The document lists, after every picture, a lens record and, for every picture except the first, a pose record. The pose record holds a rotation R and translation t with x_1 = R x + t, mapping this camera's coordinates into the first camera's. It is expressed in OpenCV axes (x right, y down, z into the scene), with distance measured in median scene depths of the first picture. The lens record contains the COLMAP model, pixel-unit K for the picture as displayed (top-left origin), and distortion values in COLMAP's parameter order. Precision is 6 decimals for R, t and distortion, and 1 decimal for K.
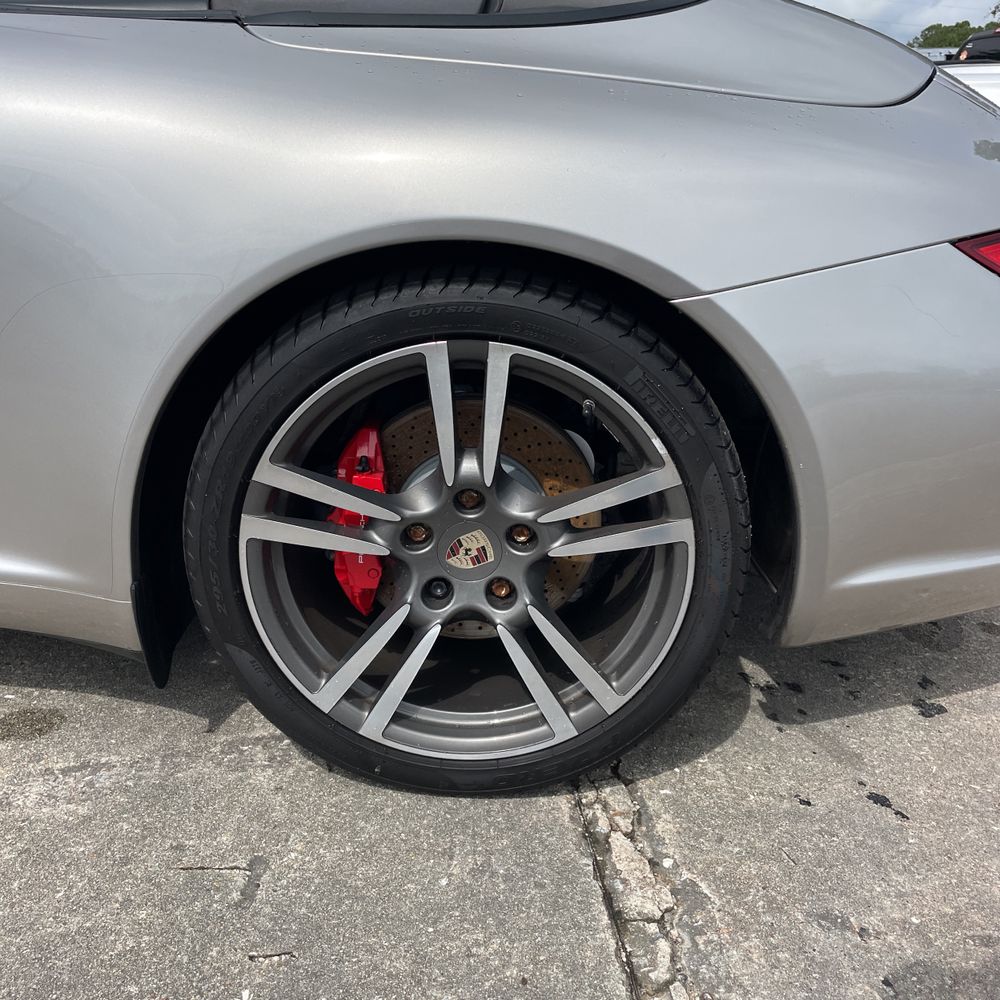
lens RADIAL K [[980.1, 0, 519.5], [0, 980.1, 460.9], [0, 0, 1]] dist [0.091229, -0.108973]
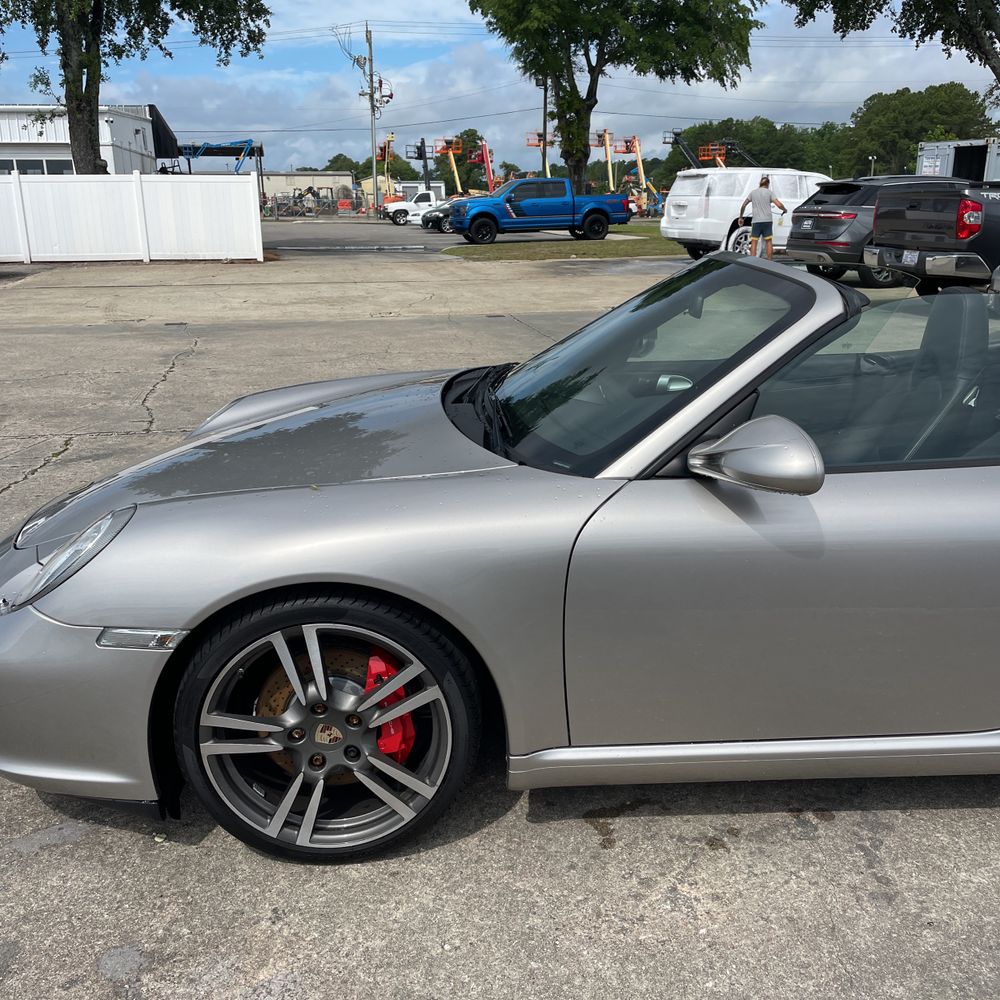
lens RADIAL K [[990.0, 0, 474.6], [0, 990.0, 490.8], [0, 0, 1]] dist [0.084614, -0.110952]
pose [[0.995221, -0.096930, 0.011801, -1.770424], [0.097401, 0.993996, -0.049847, -0.384897], [-0.006898, 0.050758, 0.998687, -0.885325]]
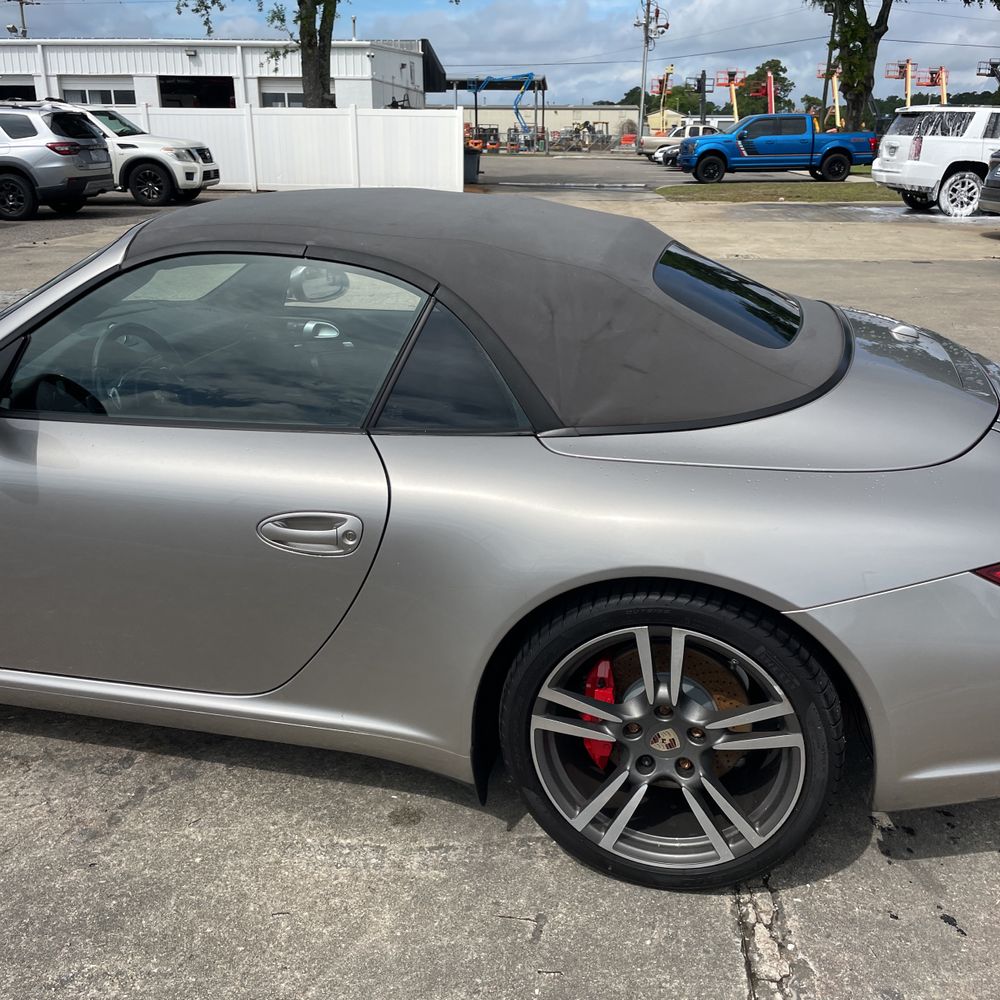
lens RADIAL K [[1003.7, 0, 529.7], [0, 1003.7, 472.9], [0, 0, 1]] dist [0.077095, -0.095147]
pose [[0.970237, 0.002220, -0.242147, 0.136631], [-0.007797, 0.999726, -0.022076, -0.313156], [0.242032, 0.023307, 0.969988, -0.696283]]
